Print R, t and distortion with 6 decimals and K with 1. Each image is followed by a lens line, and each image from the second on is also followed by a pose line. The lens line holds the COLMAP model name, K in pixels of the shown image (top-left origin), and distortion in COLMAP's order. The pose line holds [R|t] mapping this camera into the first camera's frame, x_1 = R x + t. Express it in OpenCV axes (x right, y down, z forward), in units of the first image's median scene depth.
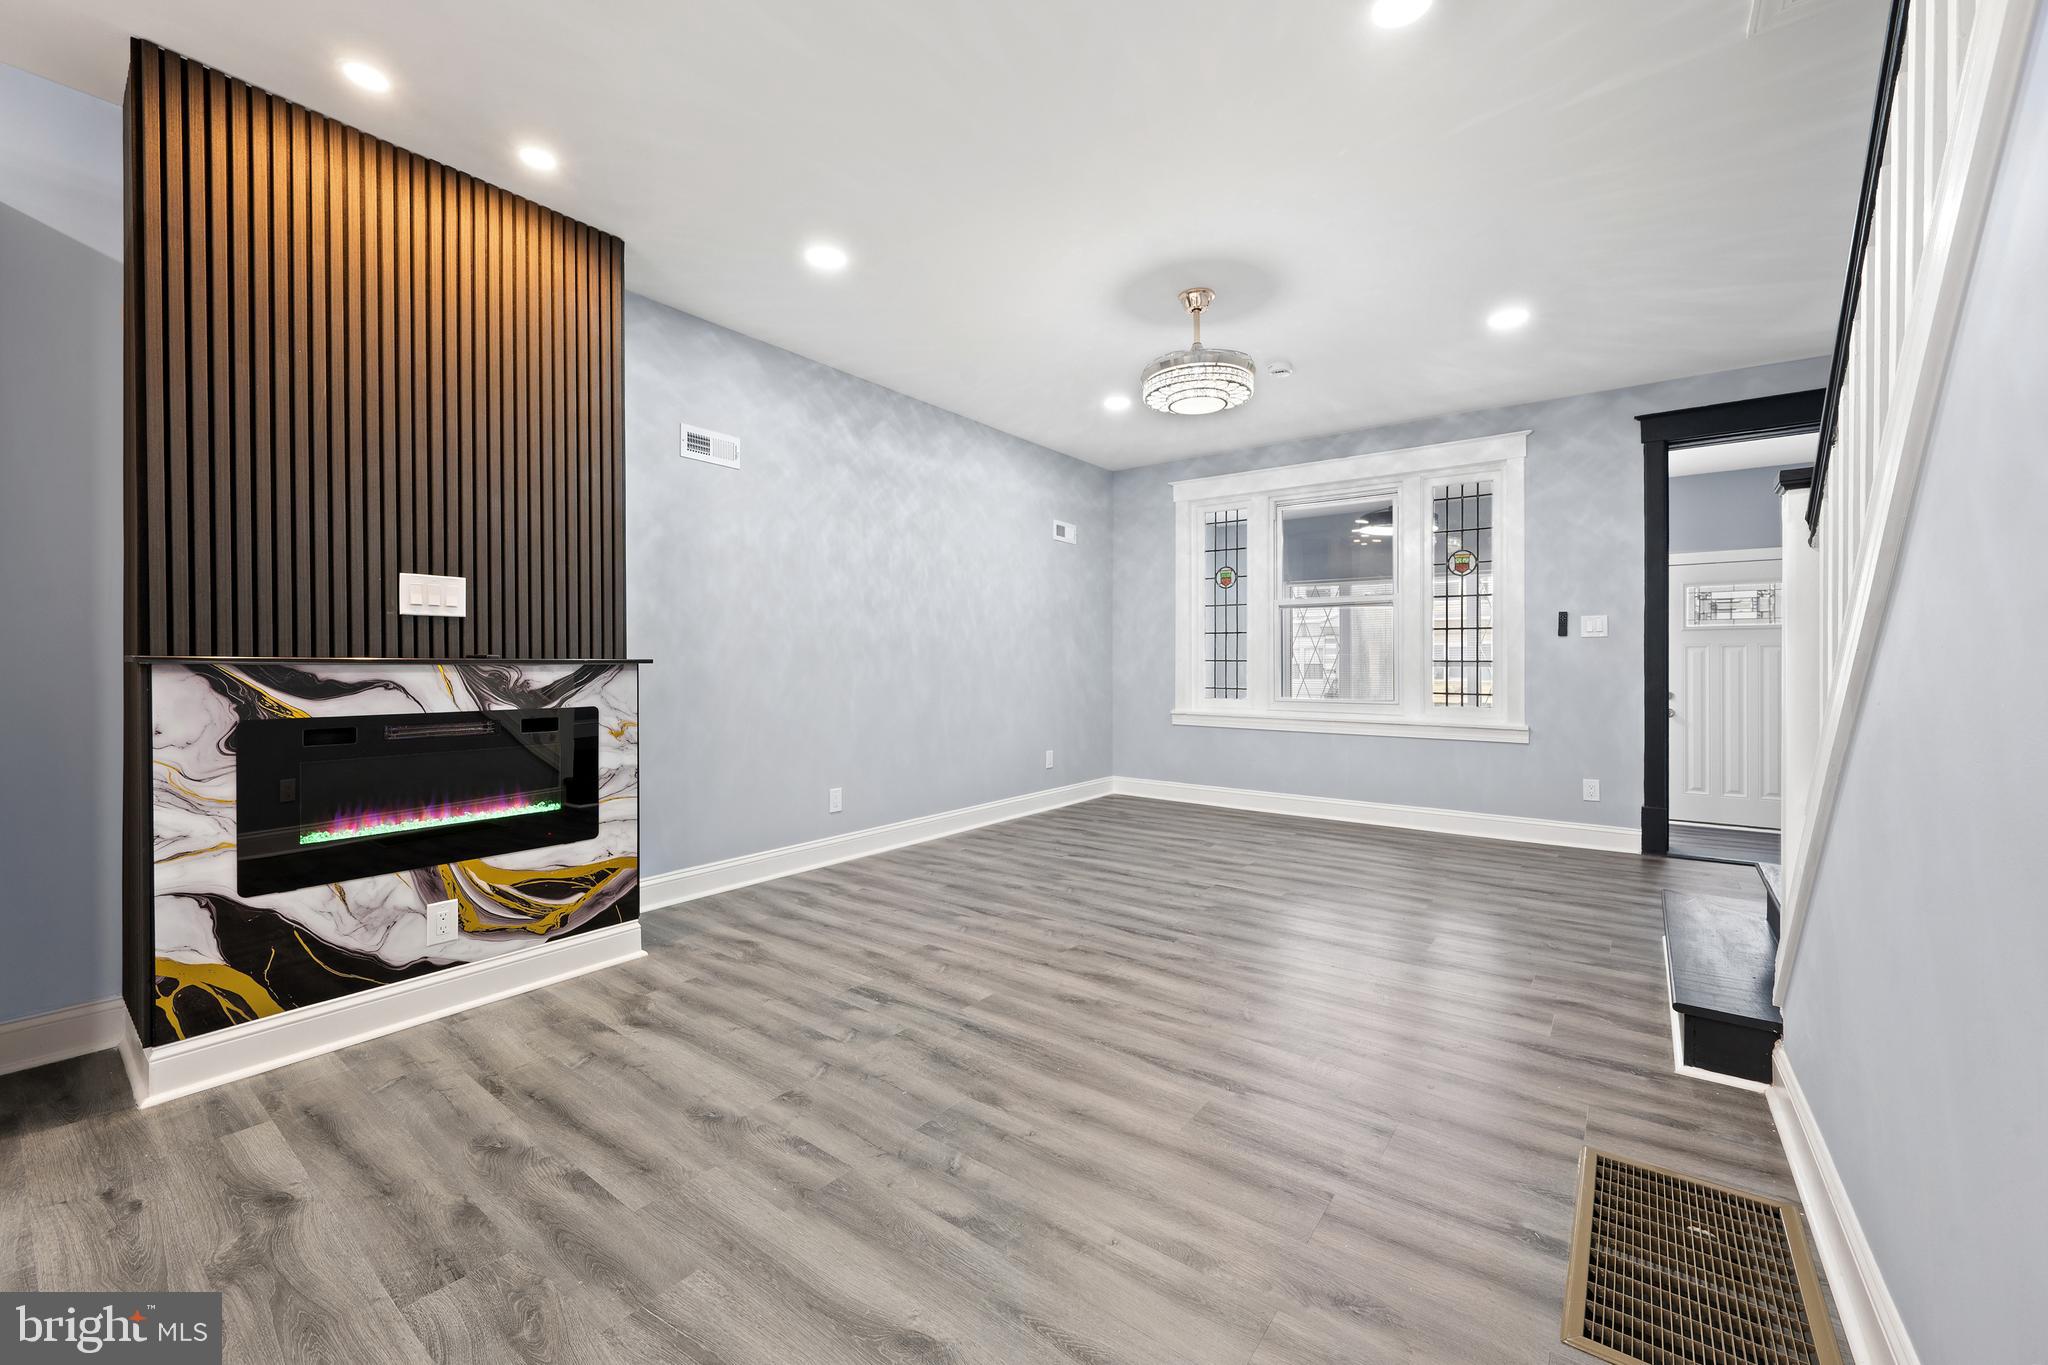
lens RADIAL K [[805.2, 0, 1024.2], [0, 805.2, 665.6], [0, 0, 1]] dist [0.002938, -0.001267]
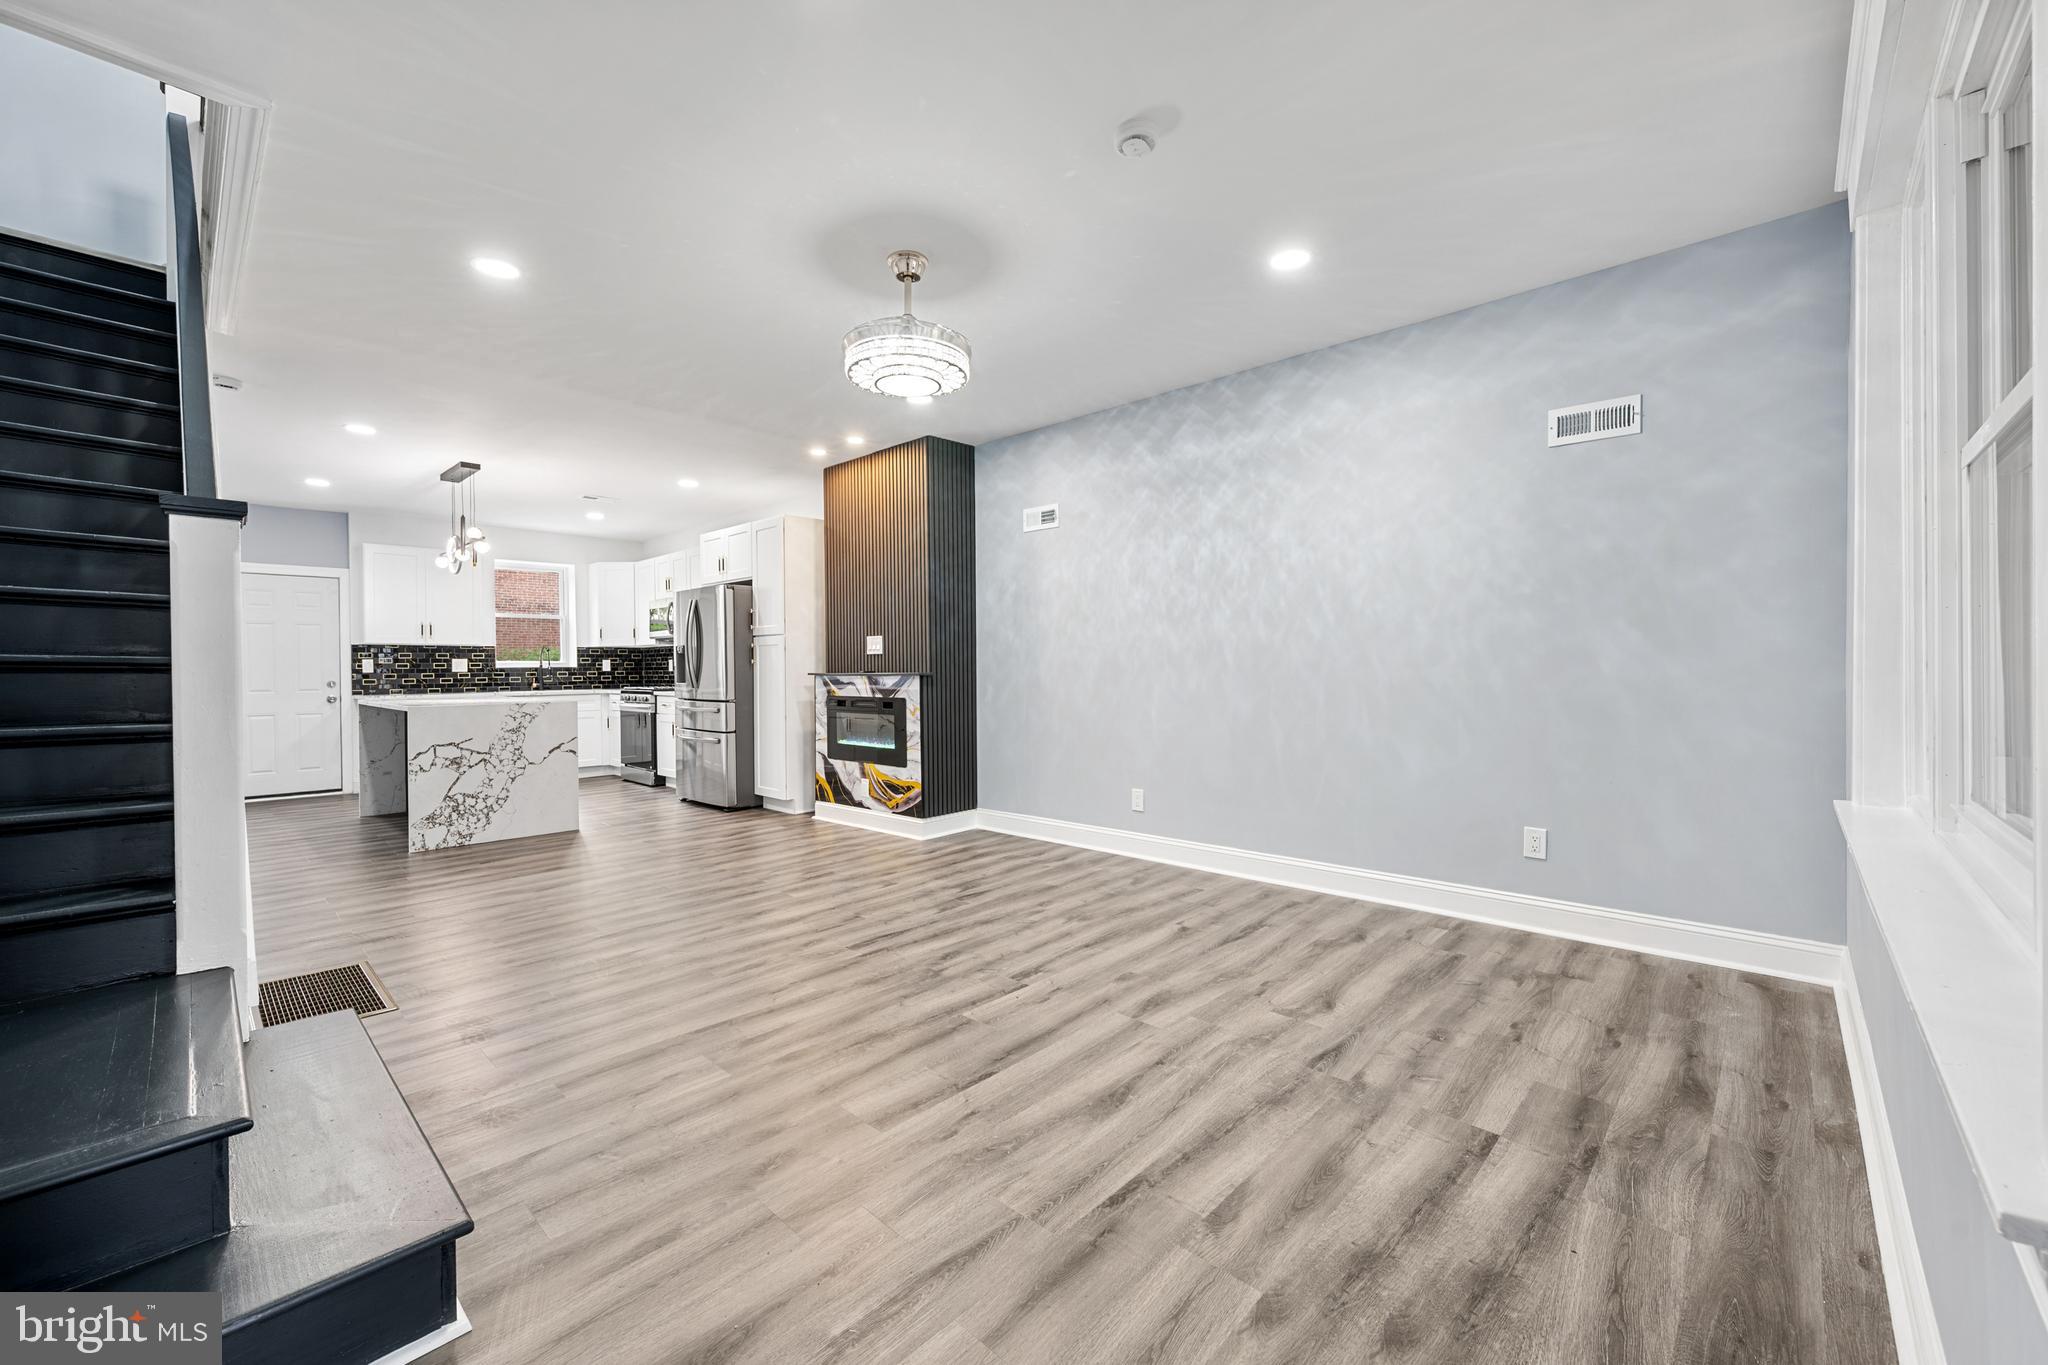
lens RADIAL K [[805.2, 0, 1024.0], [0, 805.2, 673.8], [0, 0, 1]] dist [0.002938, -0.001267]
pose [[-0.107676, 0.004828, -0.994174, 1.150351], [0.004379, 0.999981, 0.004382, -0.011143], [0.994176, -0.003882, -0.107695, 1.298206]]
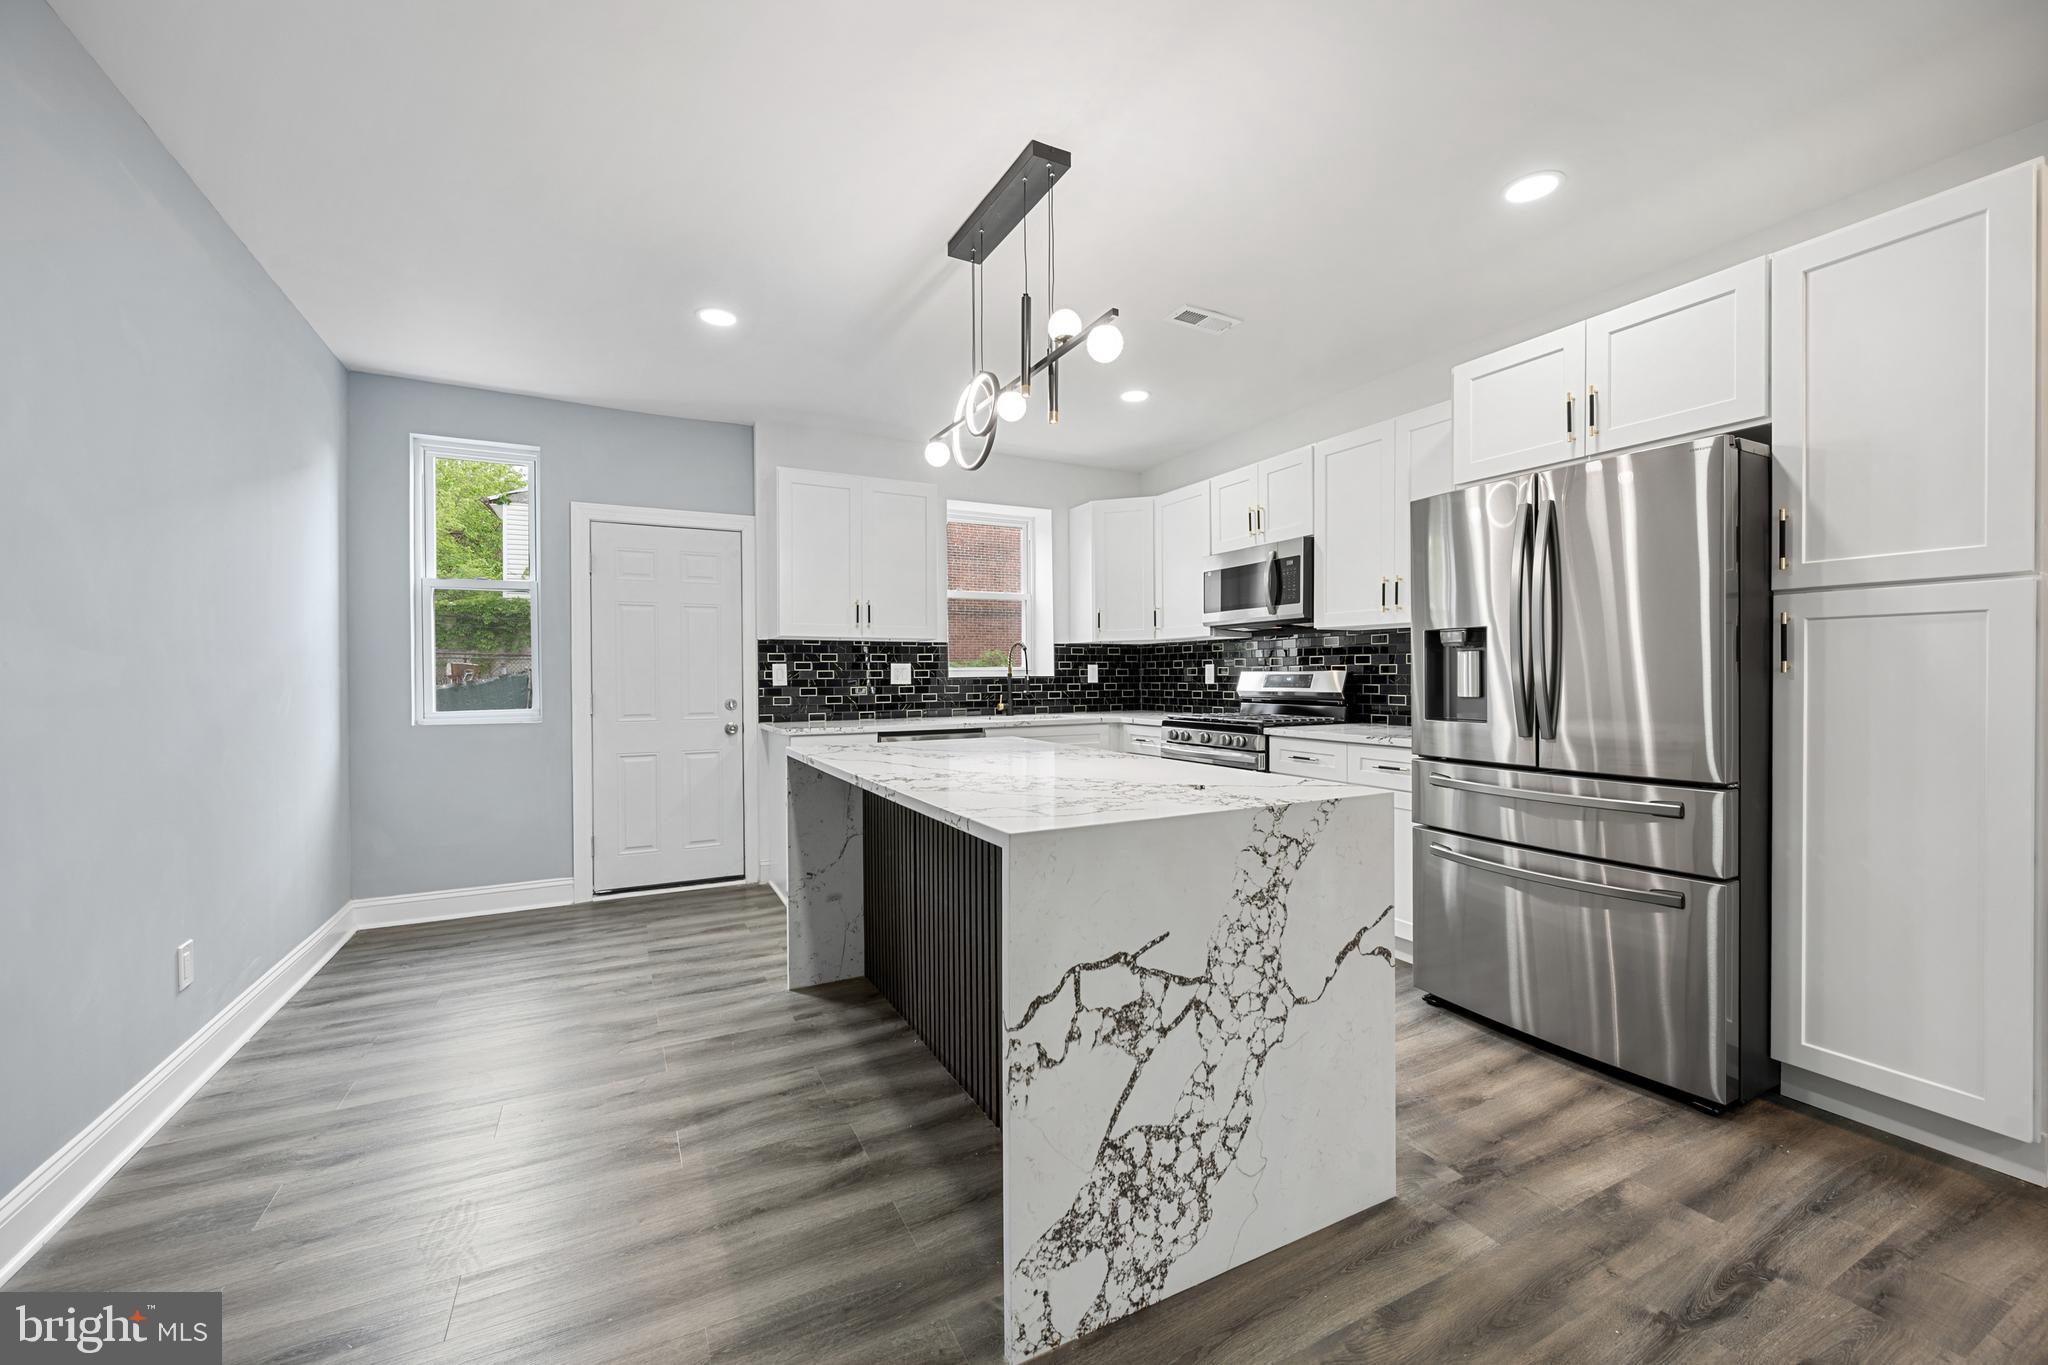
lens RADIAL K [[805.2, 0, 1024.2], [0, 805.2, 681.2], [0, 0, 1]] dist [0.002938, -0.001267]
pose [[-0.431254, 0.005501, -0.902214, 0.108488], [0.001008, 0.999984, 0.005616, -0.028618], [0.902230, 0.001513, -0.431253, 0.136177]]
